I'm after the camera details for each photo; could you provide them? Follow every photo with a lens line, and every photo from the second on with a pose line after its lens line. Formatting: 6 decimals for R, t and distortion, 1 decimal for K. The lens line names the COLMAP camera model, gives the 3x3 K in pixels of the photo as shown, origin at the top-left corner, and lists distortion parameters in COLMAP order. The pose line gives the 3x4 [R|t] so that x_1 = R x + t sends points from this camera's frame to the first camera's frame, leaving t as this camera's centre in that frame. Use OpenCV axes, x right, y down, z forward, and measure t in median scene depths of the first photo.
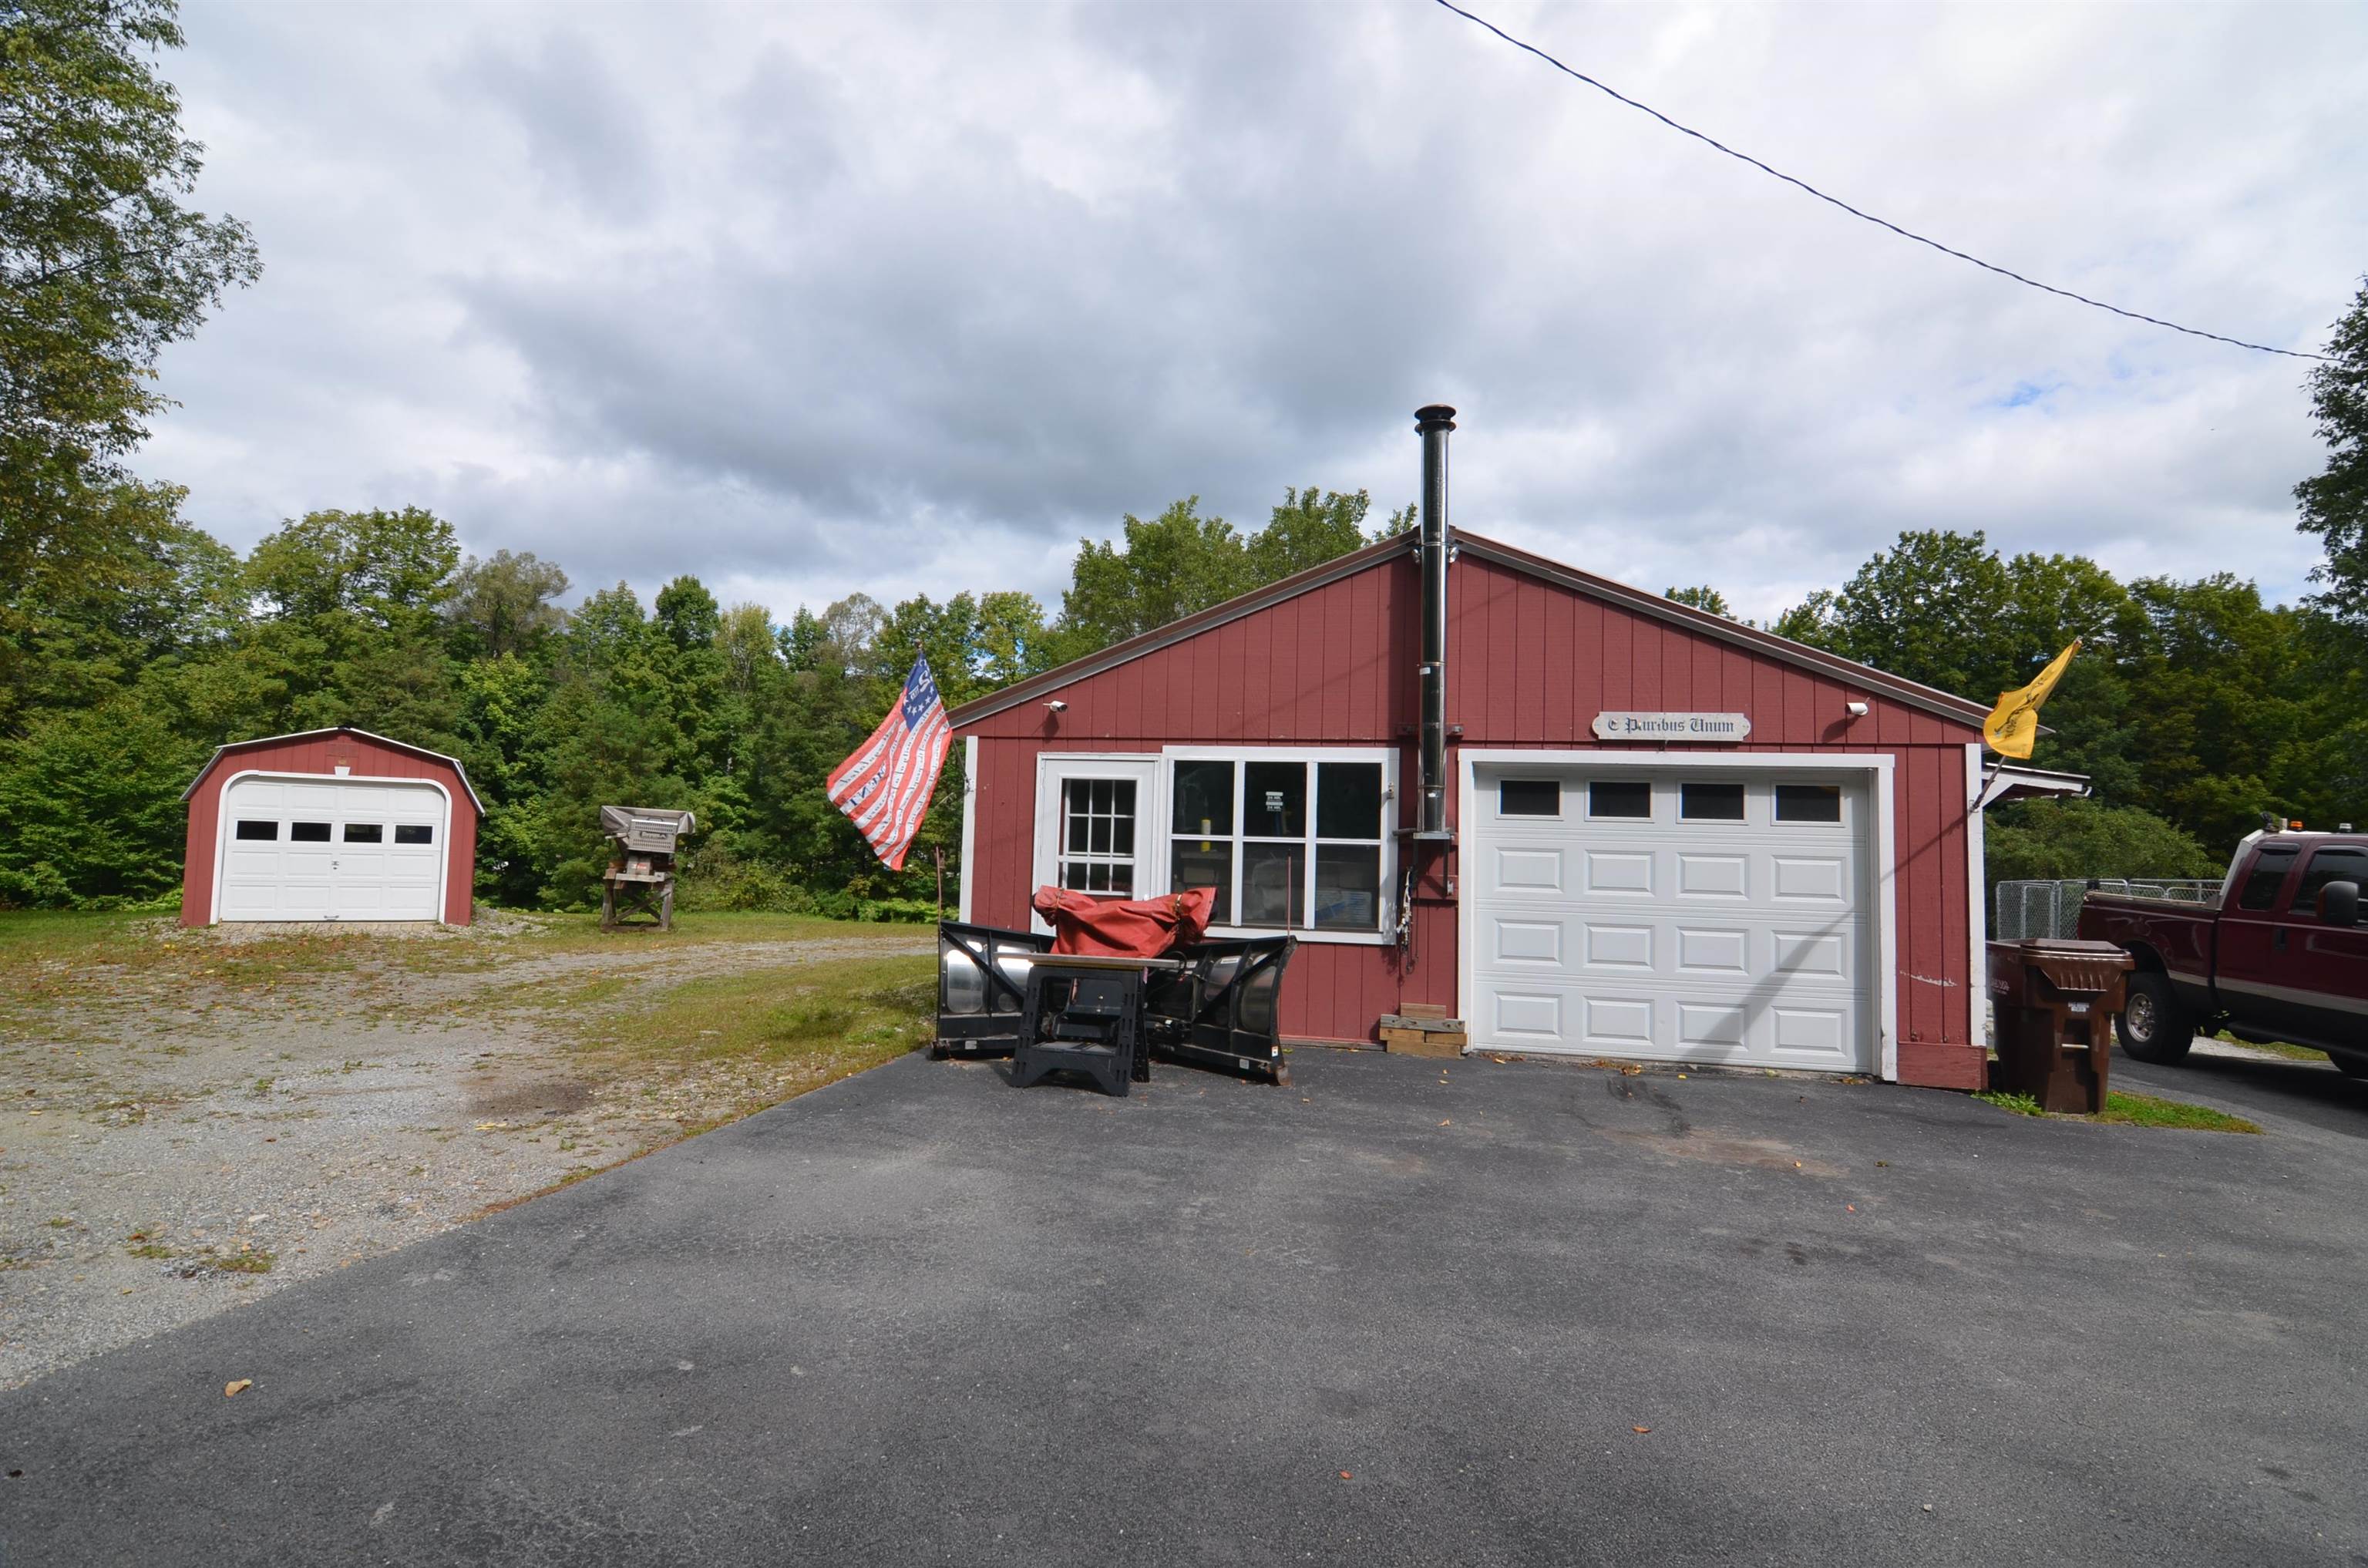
lens RADIAL K [[1134.6, 0, 1184.1], [0, 1134.6, 788.4], [0, 0, 1]] dist [-0.004601, -0.001678]
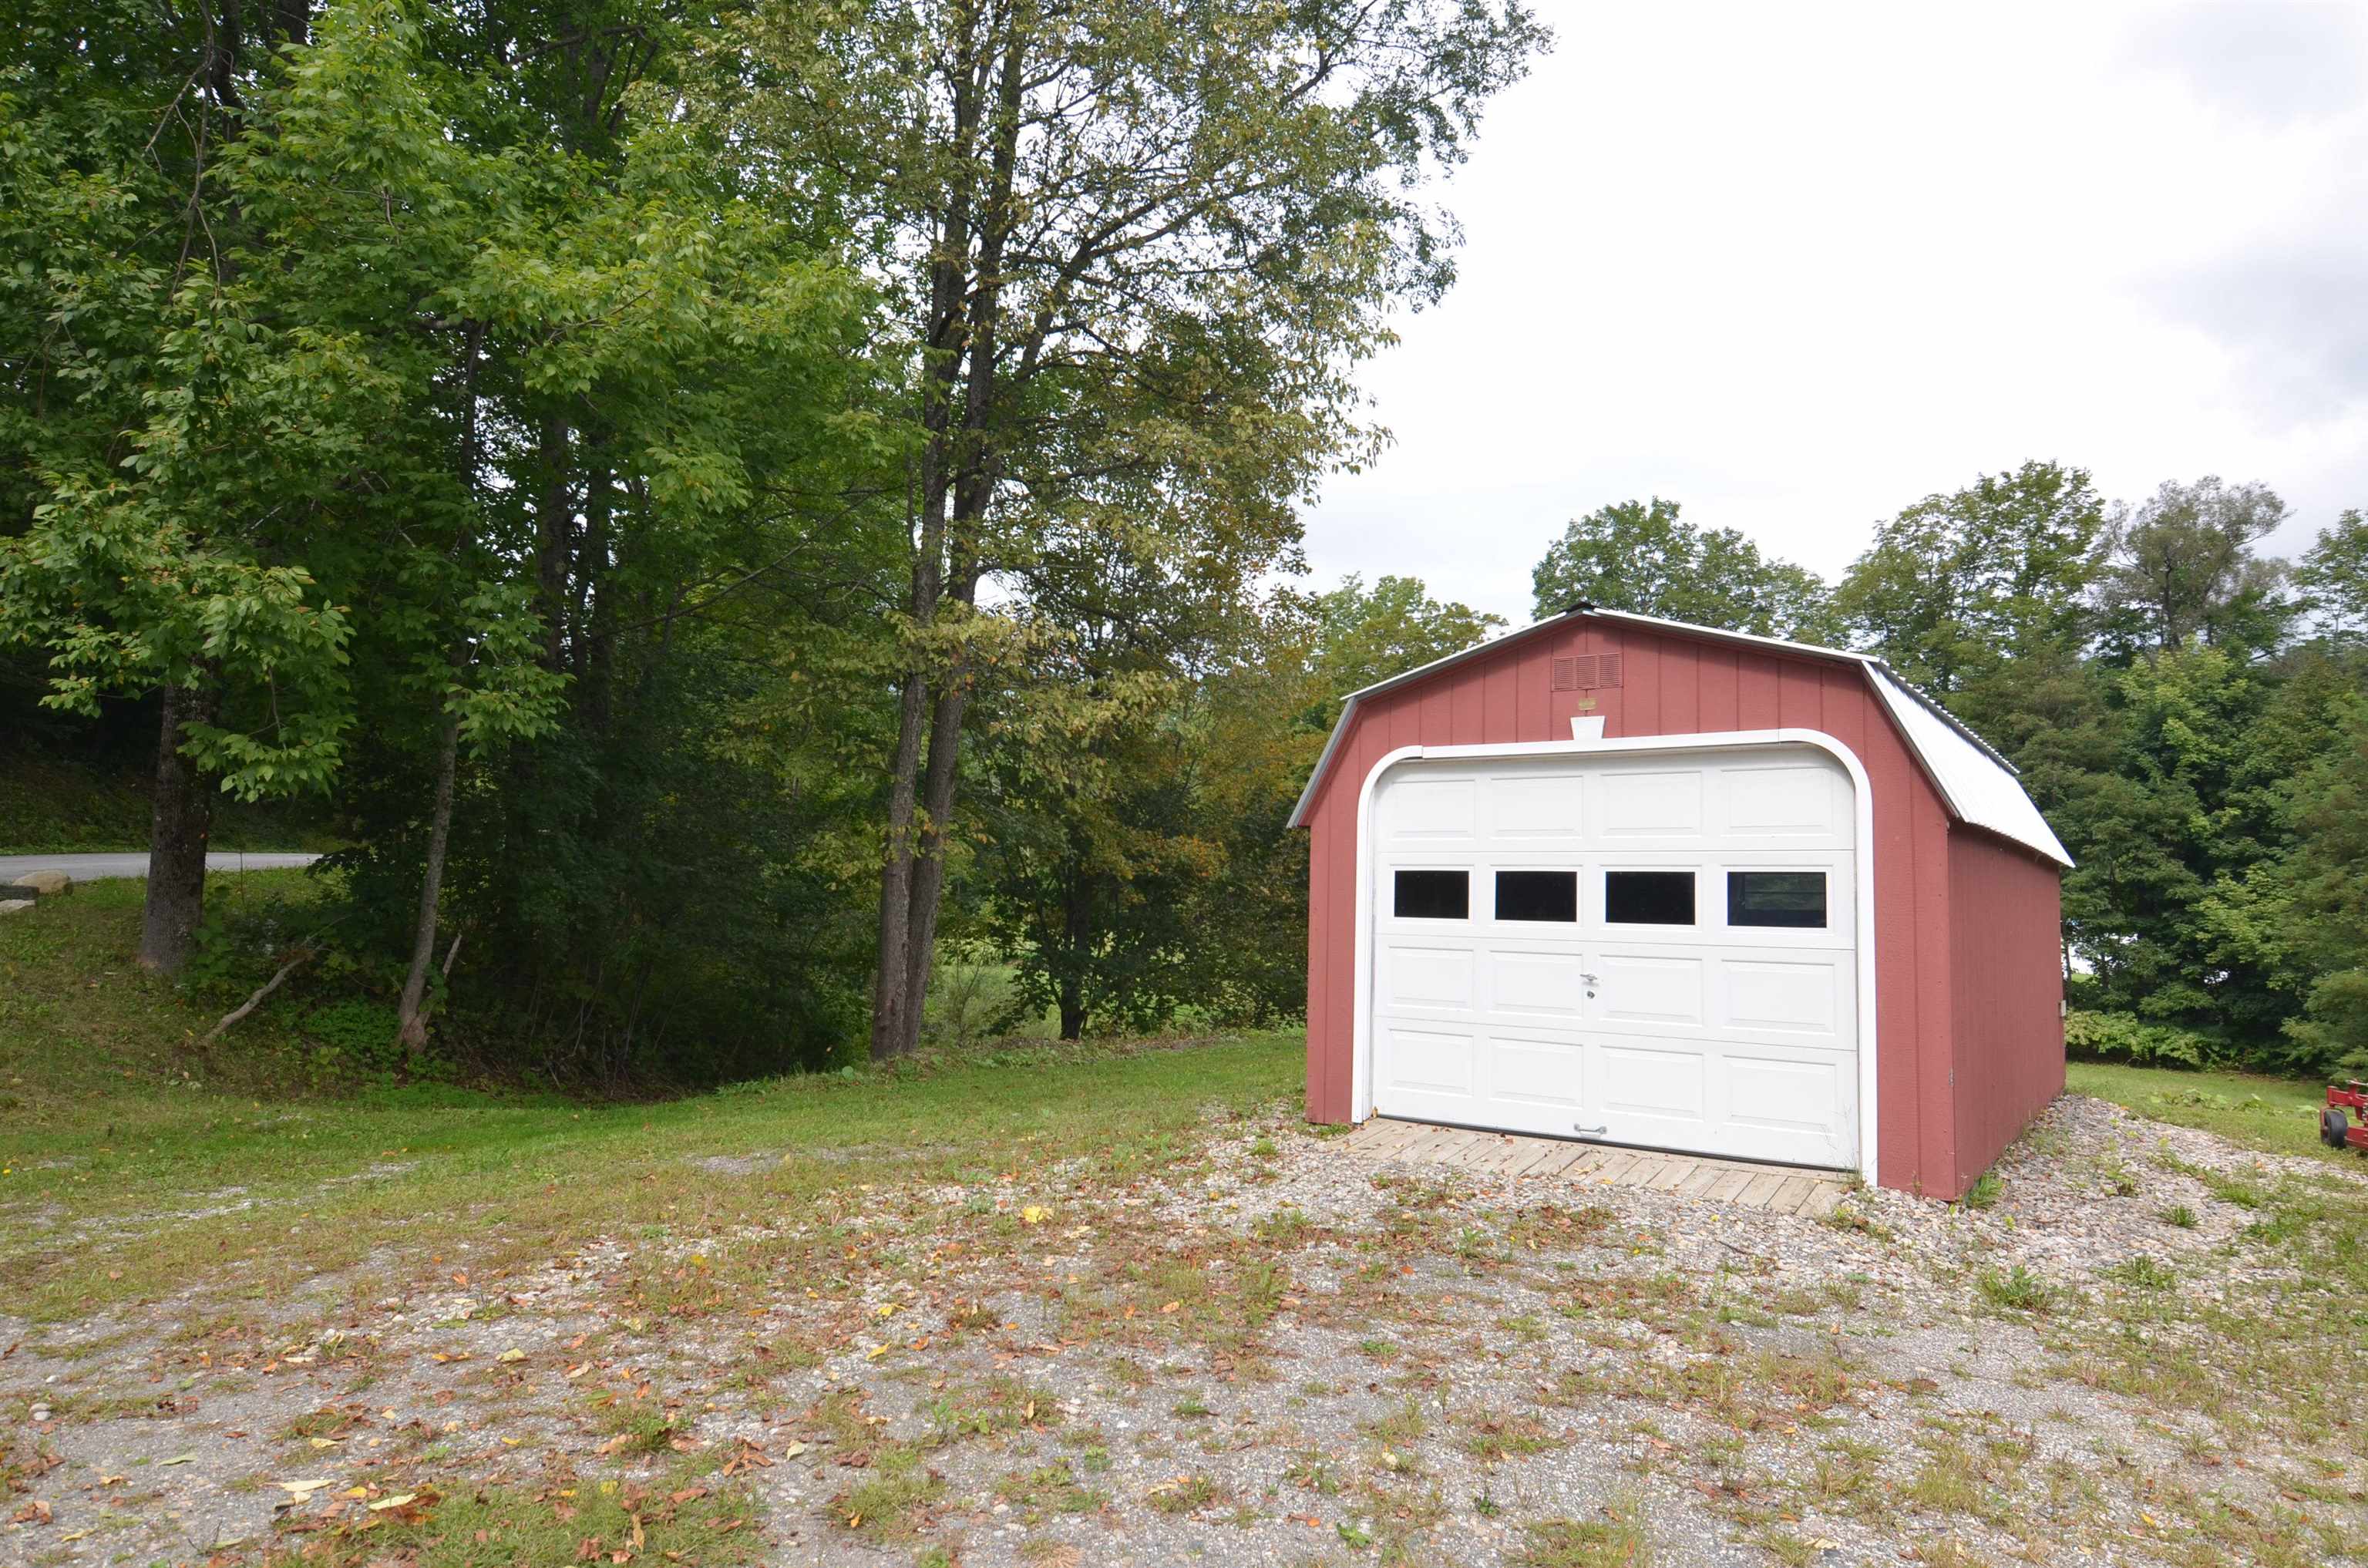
lens RADIAL K [[1446.2, 0, 1184.5], [0, 1446.2, 790.2], [0, 0, 1]] dist [-0.000238, -0.002535]
pose [[0.391752, -0.094756, -0.915179, -0.095223], [0.041397, 0.995491, -0.085351, 0.010213], [0.919139, -0.004450, 0.393908, 0.179640]]
